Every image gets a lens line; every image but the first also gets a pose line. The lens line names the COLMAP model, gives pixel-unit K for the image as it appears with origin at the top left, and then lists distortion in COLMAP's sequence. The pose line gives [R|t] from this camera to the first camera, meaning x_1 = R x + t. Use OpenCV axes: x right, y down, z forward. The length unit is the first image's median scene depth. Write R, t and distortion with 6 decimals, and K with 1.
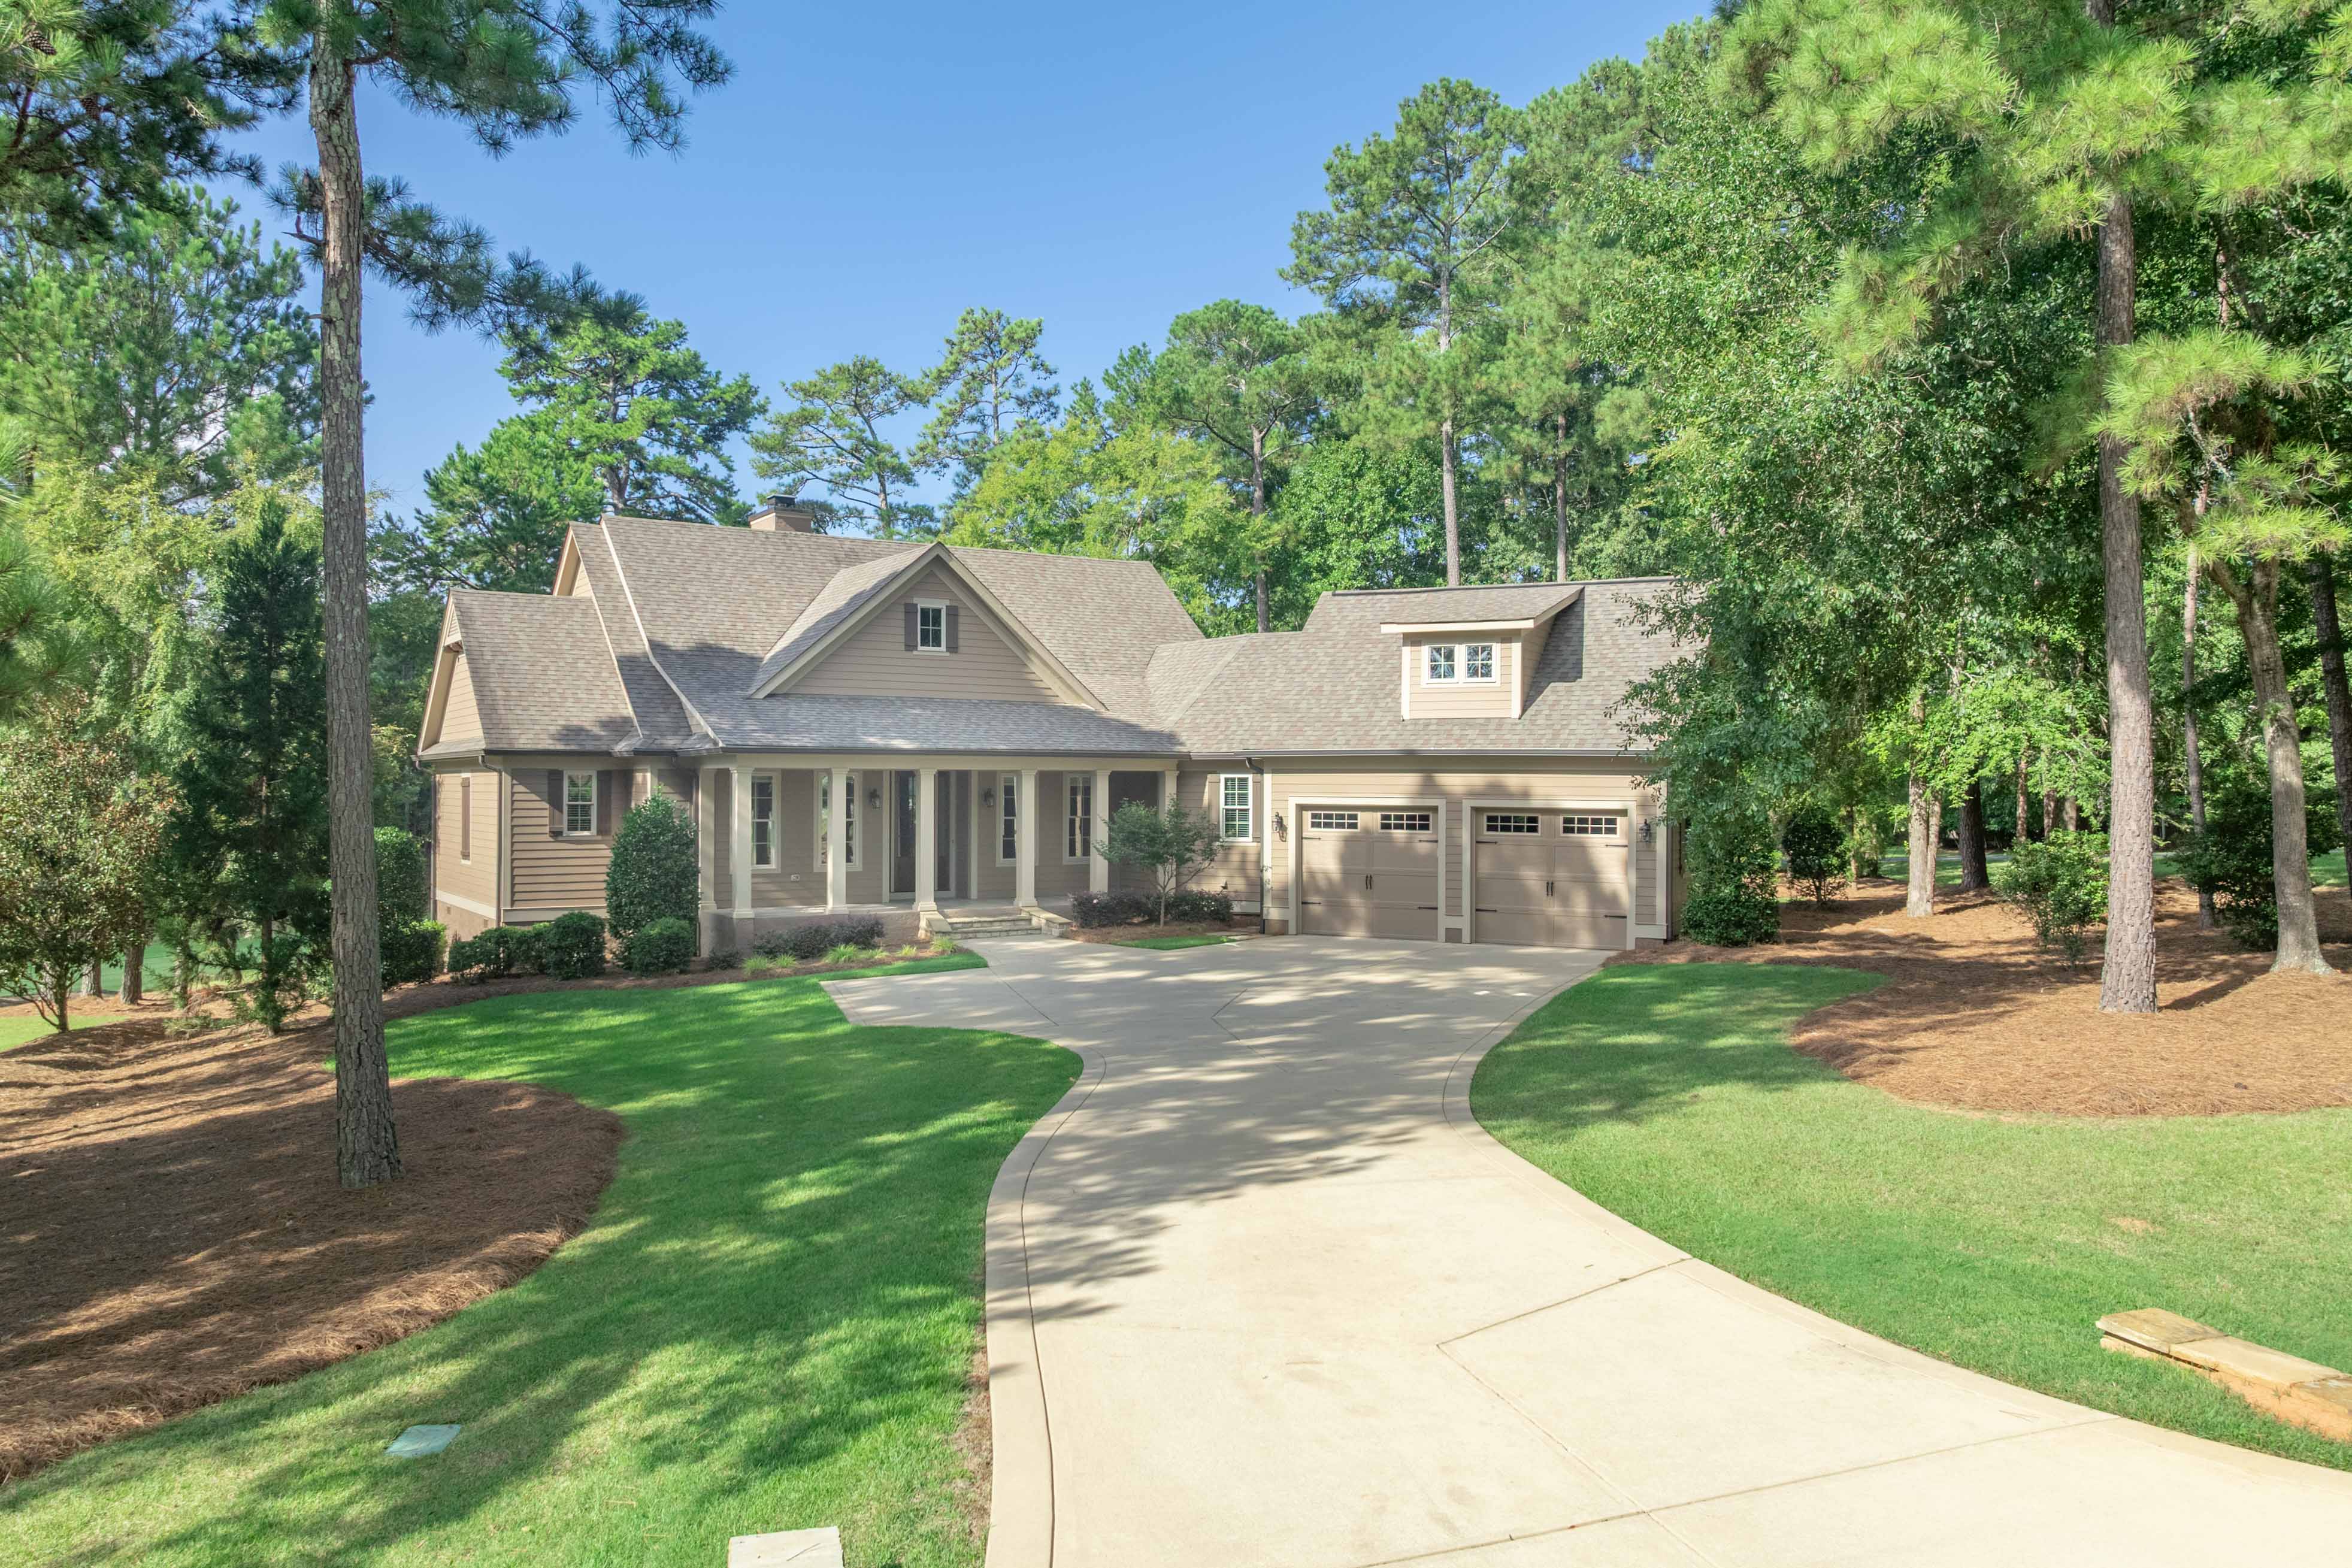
lens RADIAL K [[1658.5, 0, 1173.3], [0, 1658.5, 770.3], [0, 0, 1]] dist [-0.044507, 0.005967]
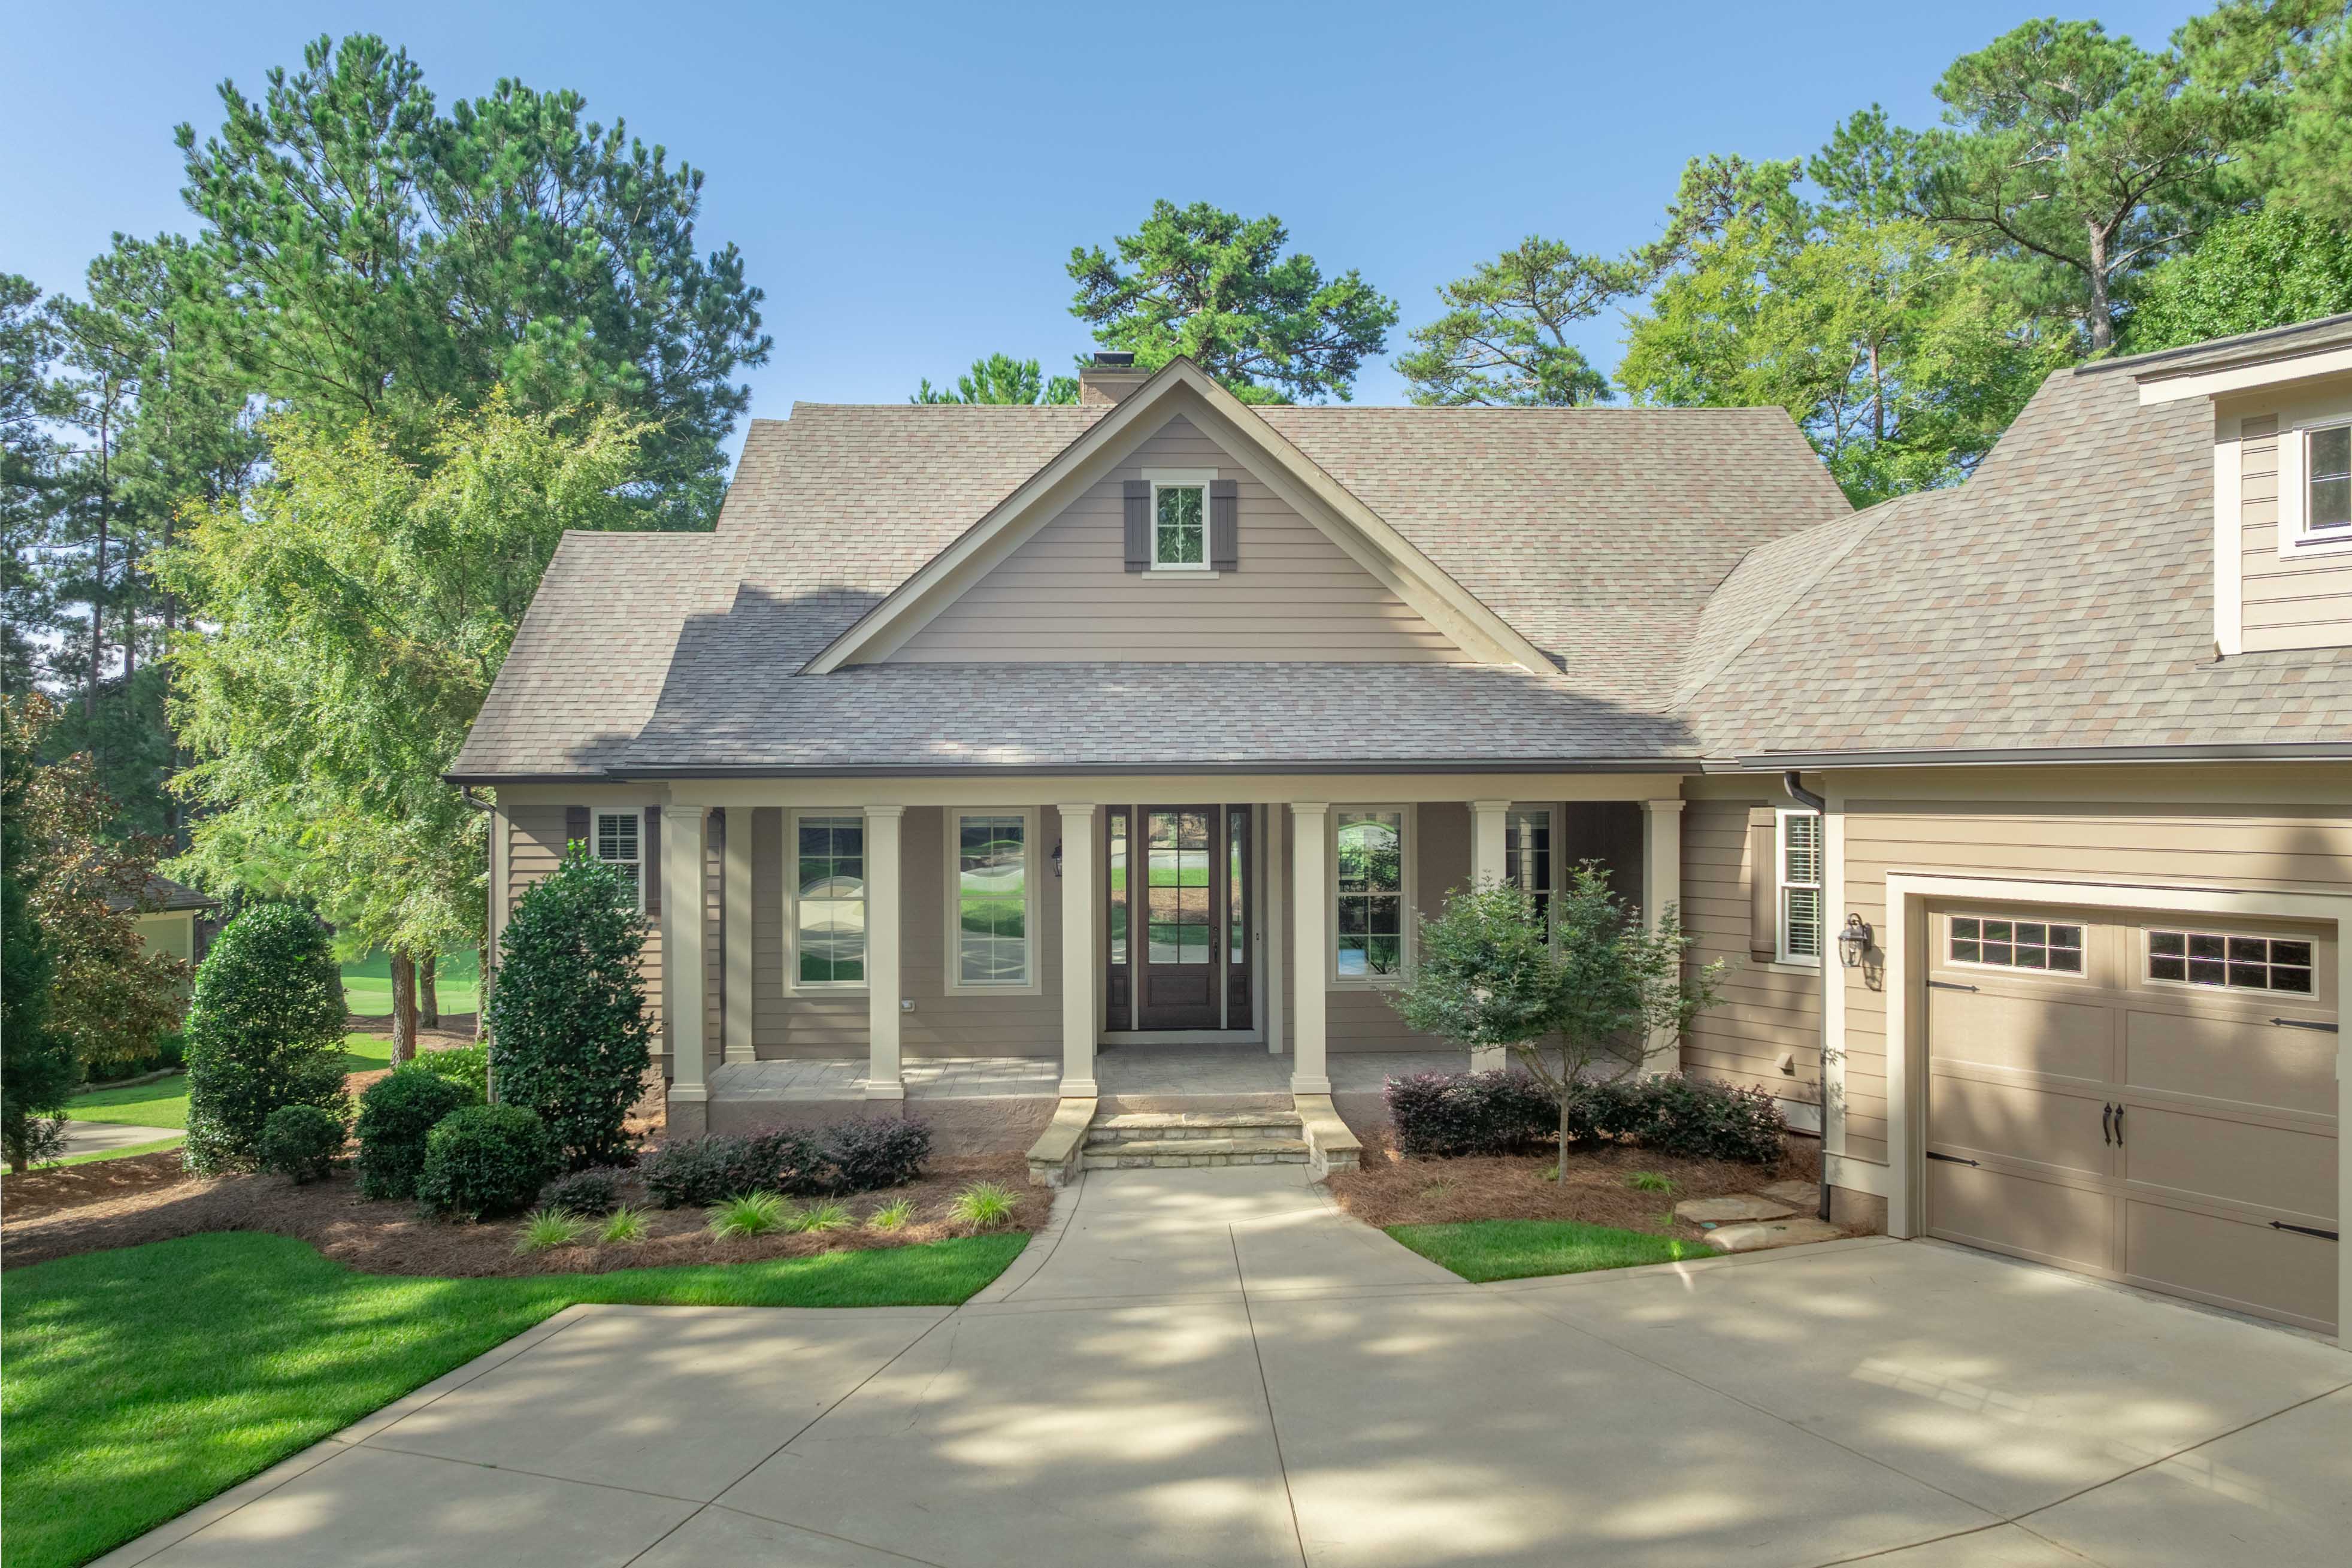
lens RADIAL K [[1658.5, 0, 1173.3], [0, 1658.5, 770.3], [0, 0, 1]] dist [-0.044507, 0.005967]
pose [[0.859596, -0.013075, -0.510807, 0.114573], [0.012702, 0.999910, -0.004218, -0.007839], [0.510816, -0.002862, 0.859685, 0.557195]]
